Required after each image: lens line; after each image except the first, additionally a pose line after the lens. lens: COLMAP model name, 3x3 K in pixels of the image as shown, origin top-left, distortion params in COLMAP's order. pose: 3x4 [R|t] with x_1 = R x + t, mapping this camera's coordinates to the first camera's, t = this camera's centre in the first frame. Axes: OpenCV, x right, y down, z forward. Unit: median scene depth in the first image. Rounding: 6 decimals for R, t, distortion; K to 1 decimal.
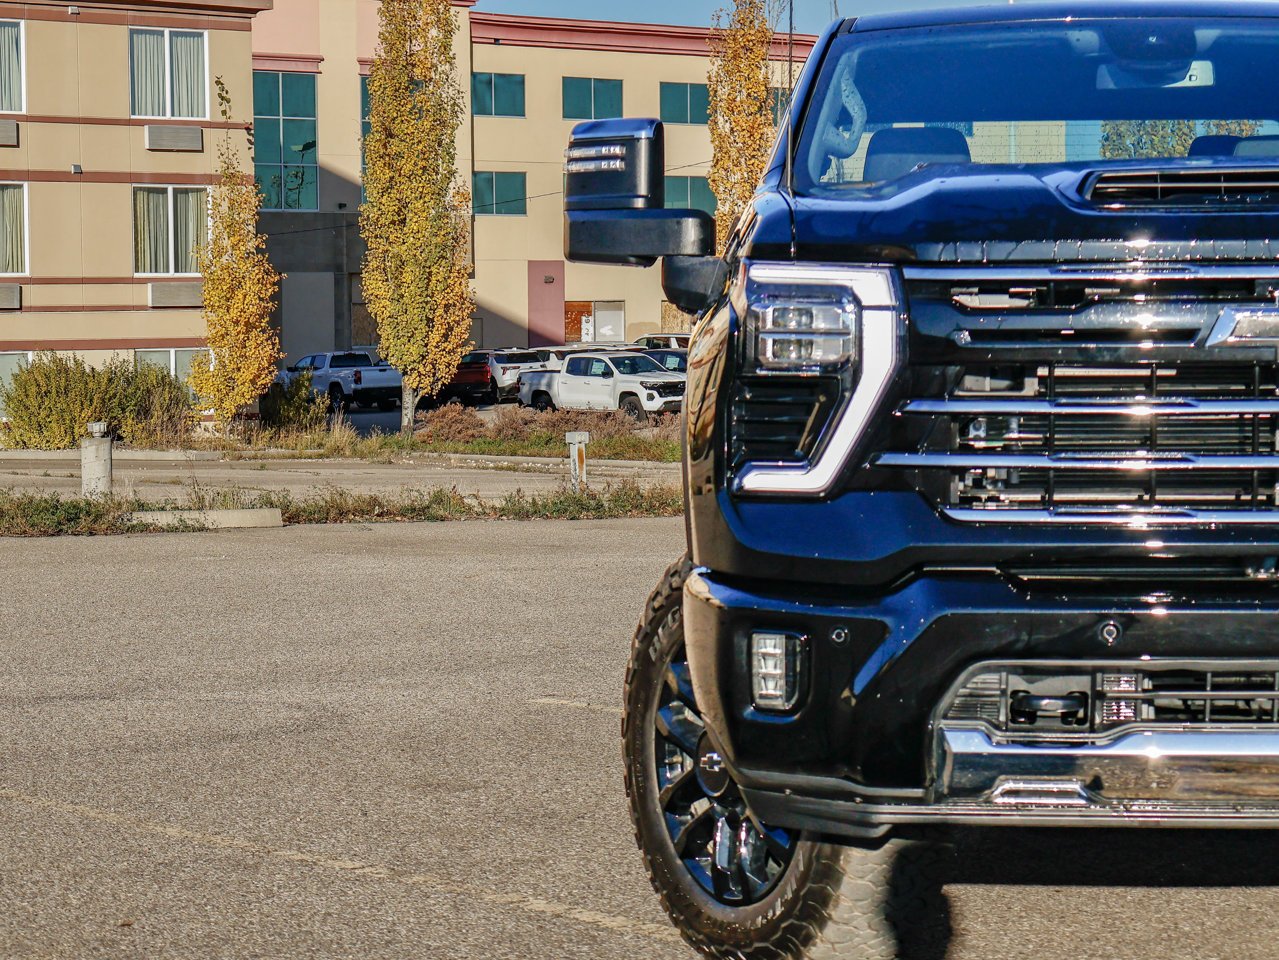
lens RADIAL K [[3141.0, 0, 639.5], [0, 3141.0, 480.0], [0, 0, 1]] dist [0.561769, -5.189557]
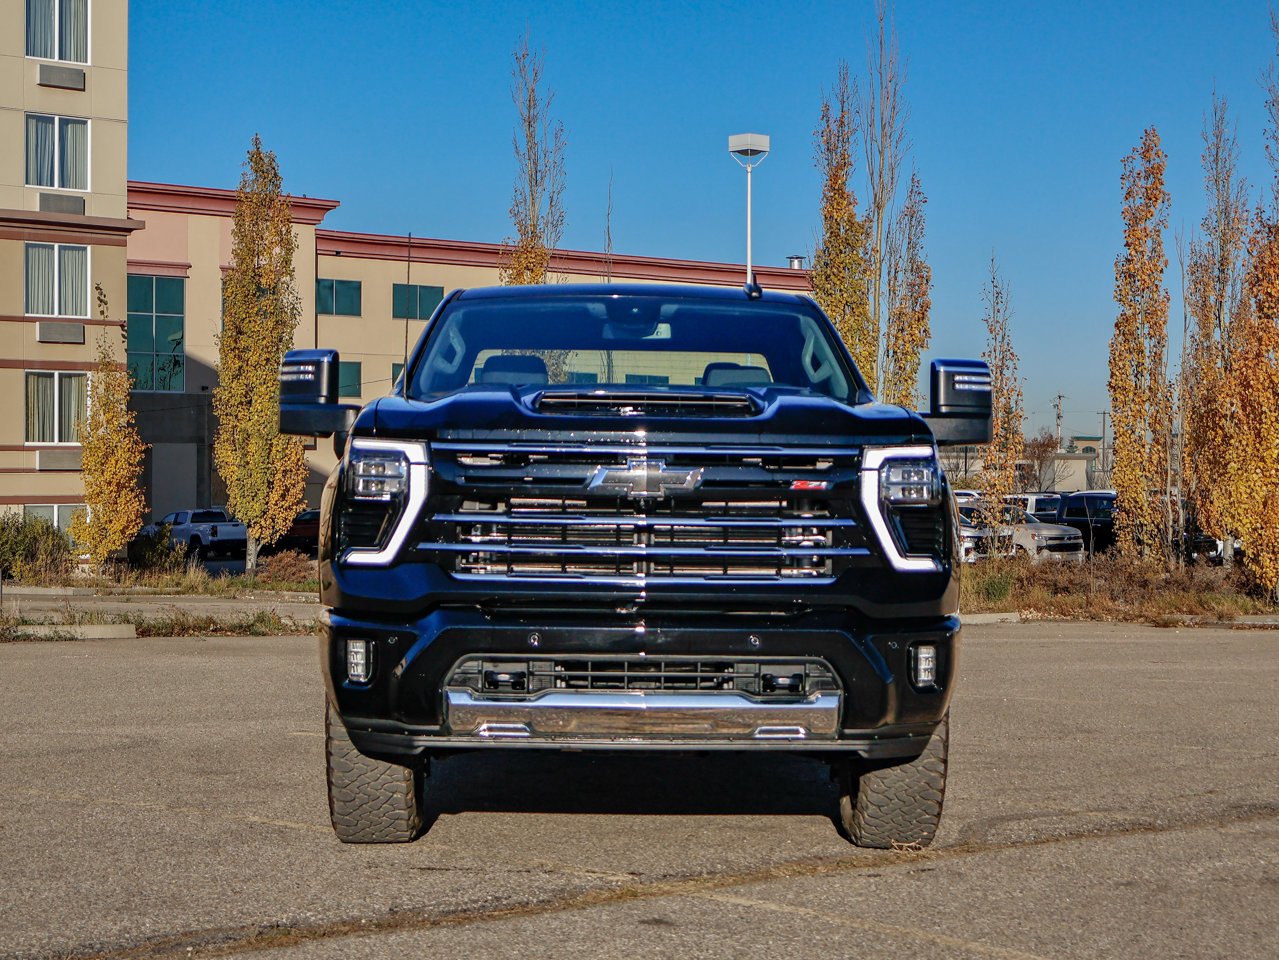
lens RADIAL K [[2795.4, 0, 718.4], [0, 2795.4, 581.1], [0, 0, 1]] dist [0.115529, -0.138966]
pose [[0.996570, 0.010024, 0.082144, 0.020390], [-0.008484, 0.999782, -0.019074, 0.007582], [-0.082317, 0.018312, 0.996438, -0.111161]]
